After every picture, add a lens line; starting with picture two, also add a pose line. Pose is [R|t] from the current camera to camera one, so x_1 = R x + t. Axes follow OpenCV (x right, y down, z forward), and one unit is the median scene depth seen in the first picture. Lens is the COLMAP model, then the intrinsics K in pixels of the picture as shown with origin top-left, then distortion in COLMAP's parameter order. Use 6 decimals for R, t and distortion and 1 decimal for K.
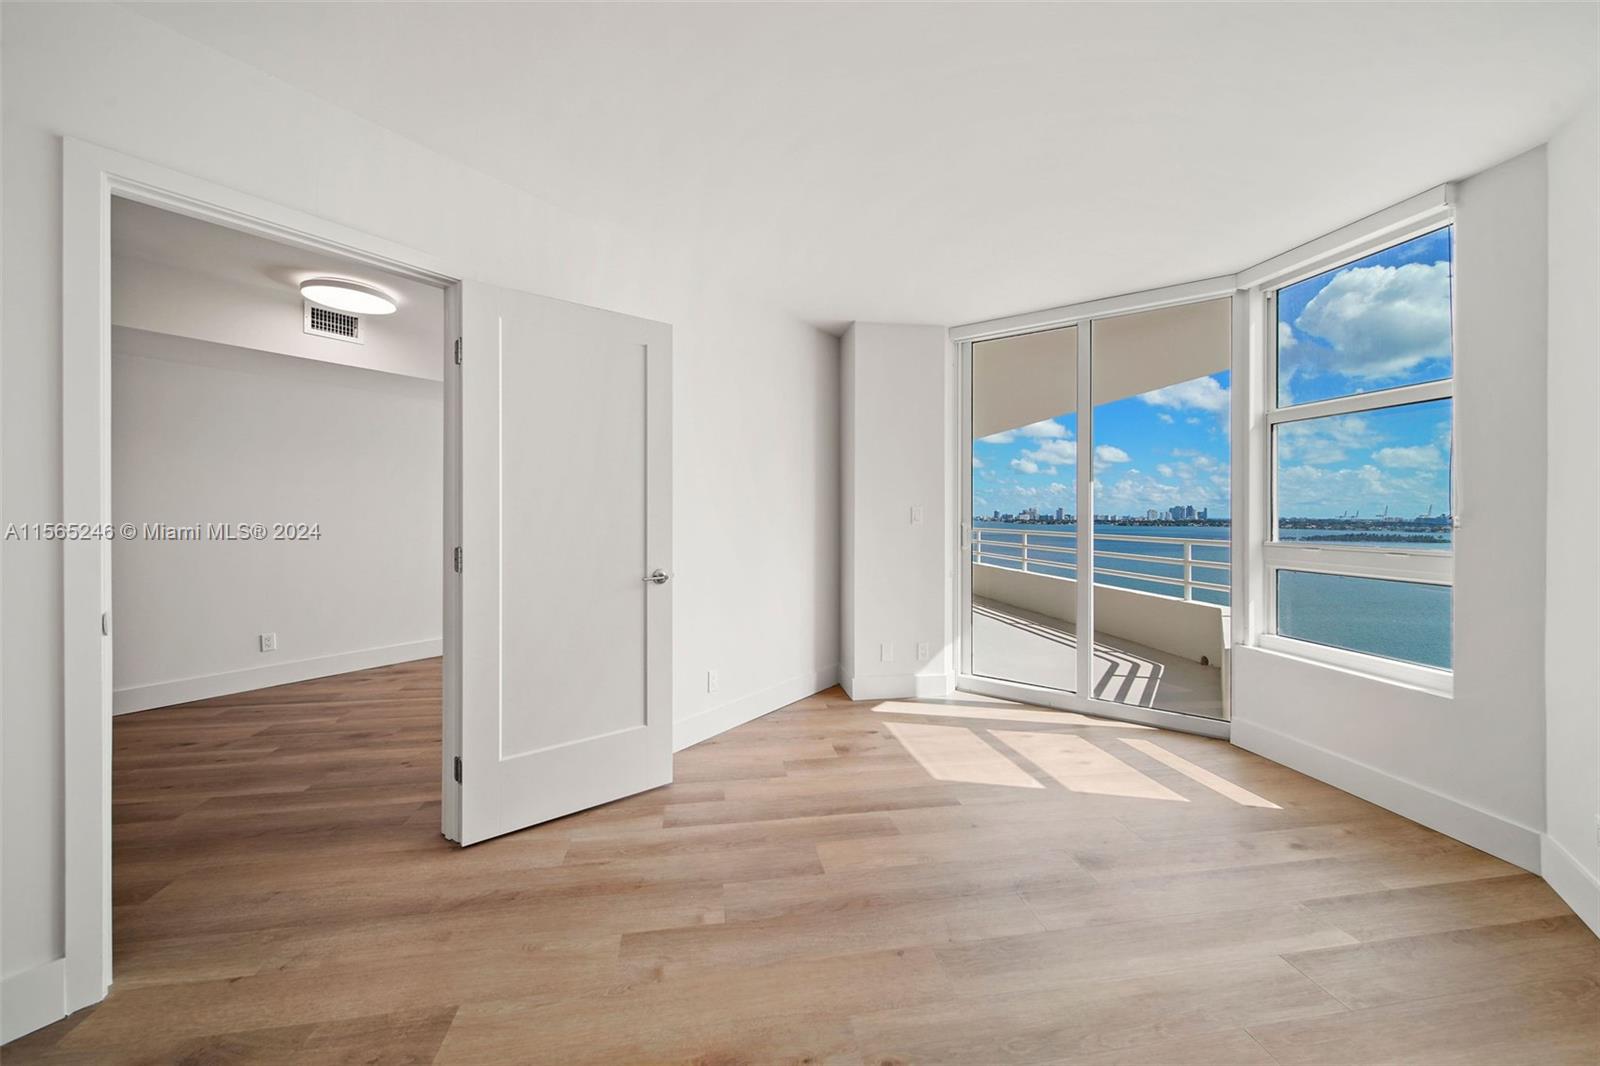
lens RADIAL K [[585.9, 0, 805.7], [0, 585.9, 512.8], [0, 0, 1]] dist [0.011267, -0.000243]
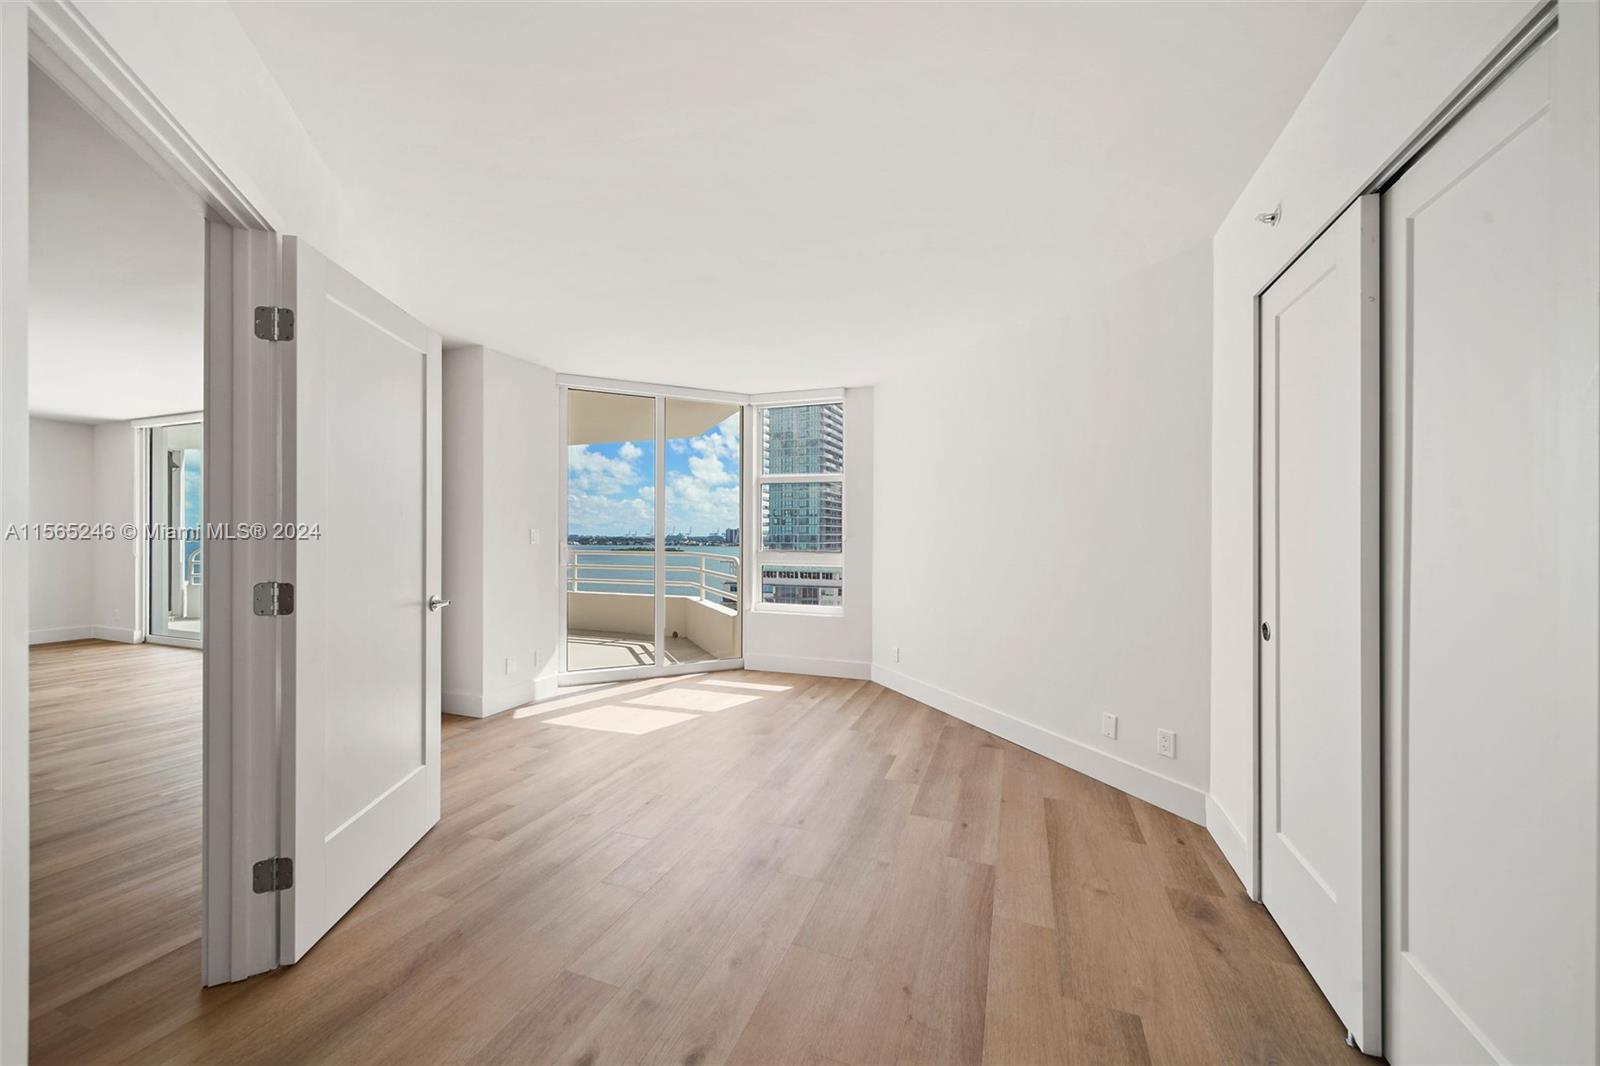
lens RADIAL K [[570.7, 0, 794.5], [0, 570.7, 529.9], [0, 0, 1]] dist [0.004954, -0.000151]
pose [[0.516229, 0.004324, 0.856440, -0.707155], [-0.001134, 0.999990, -0.004365, -0.004826], [-0.856450, 0.001282, 0.516228, 0.032130]]
